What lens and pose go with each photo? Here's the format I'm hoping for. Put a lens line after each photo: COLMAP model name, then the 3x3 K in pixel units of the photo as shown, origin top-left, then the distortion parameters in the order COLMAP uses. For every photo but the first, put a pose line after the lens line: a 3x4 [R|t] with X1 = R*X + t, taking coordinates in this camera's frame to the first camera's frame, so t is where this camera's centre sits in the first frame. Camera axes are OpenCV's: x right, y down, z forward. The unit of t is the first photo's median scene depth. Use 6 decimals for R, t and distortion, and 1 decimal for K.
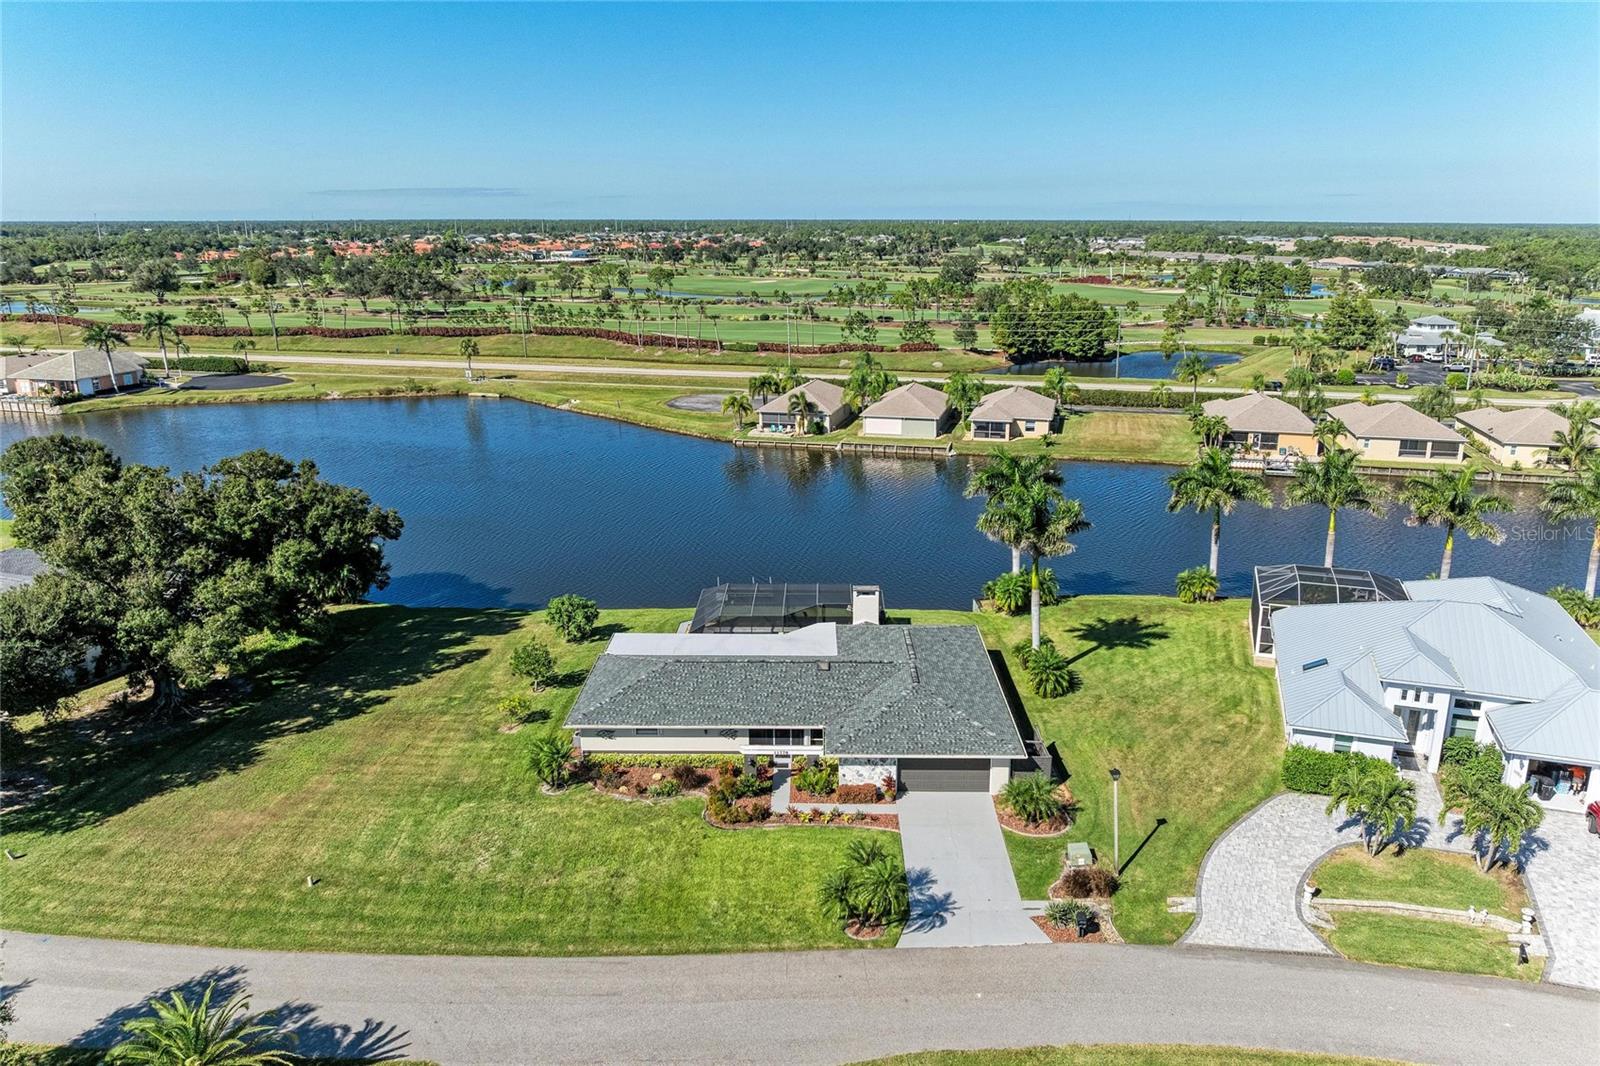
lens RADIAL K [[1117.9, 0, 805.7], [0, 1117.9, 533.3], [0, 0, 1]] dist [0.005539, -0.053008]
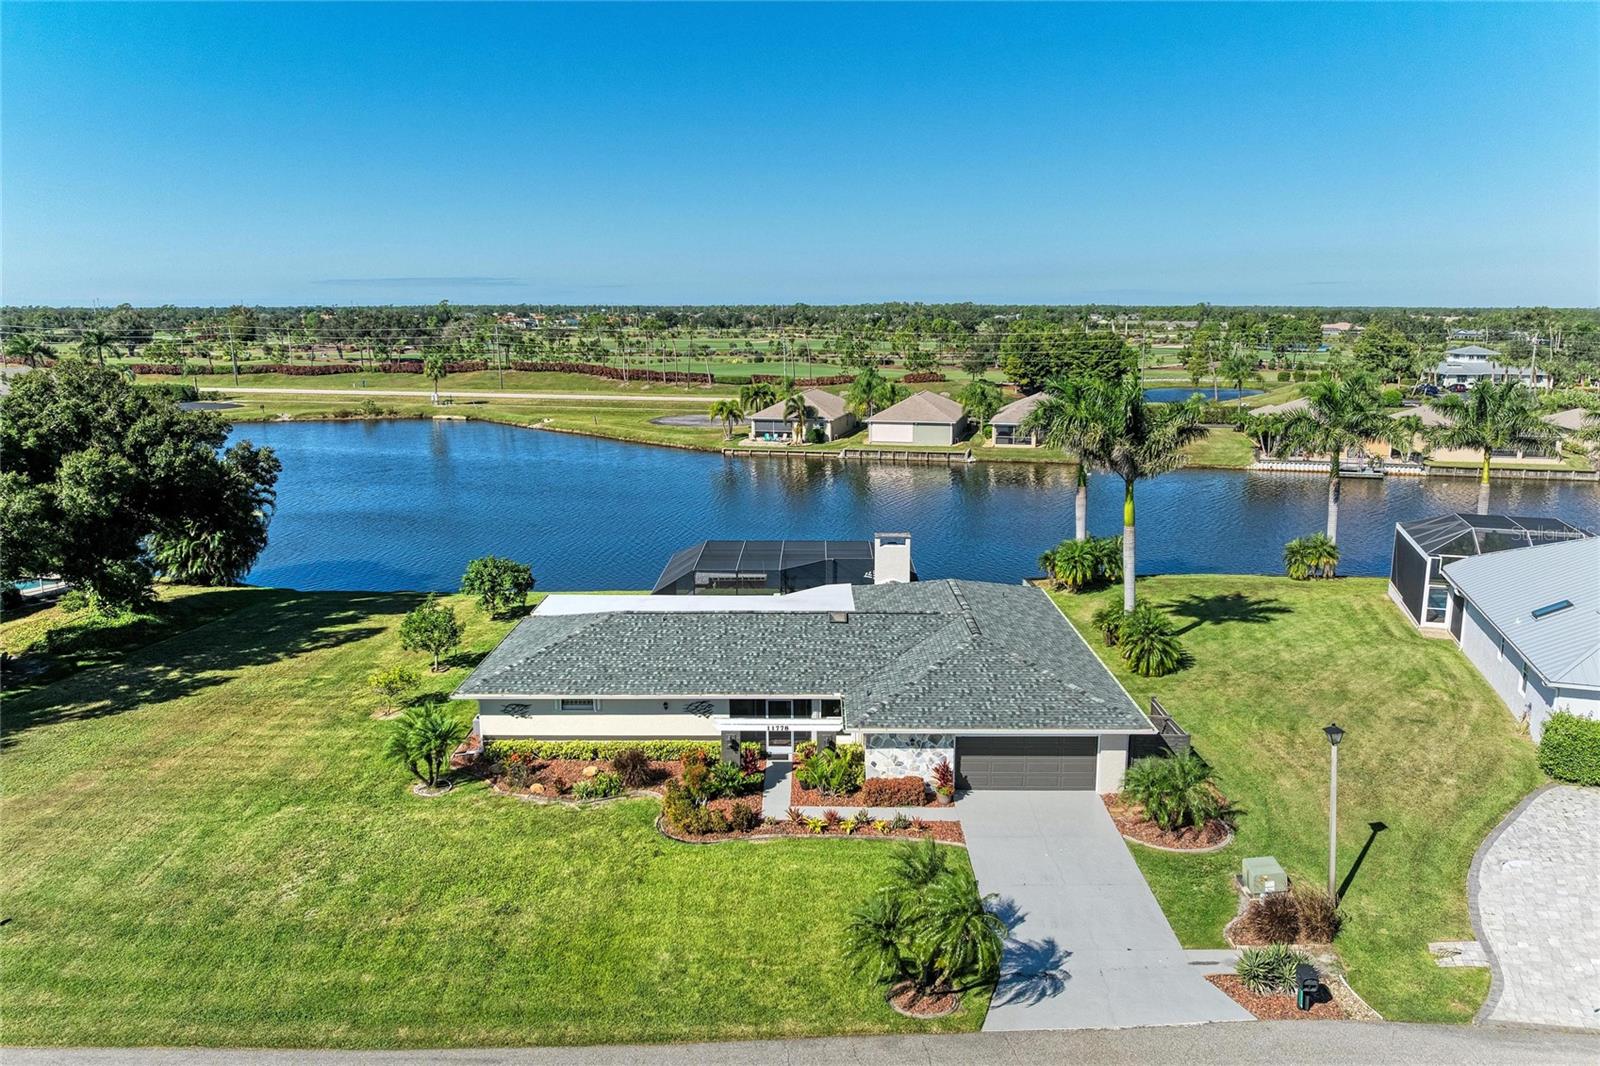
lens RADIAL K [[1118.2, 0, 805.8], [0, 1118.2, 528.0], [0, 0, 1]] dist [-0.020856, 0.007811]
pose [[0.999986, -0.001264, 0.005081, -0.007508], [0.001667, 0.996789, -0.080053, 0.114411], [-0.004964, 0.080061, 0.996778, 0.295994]]
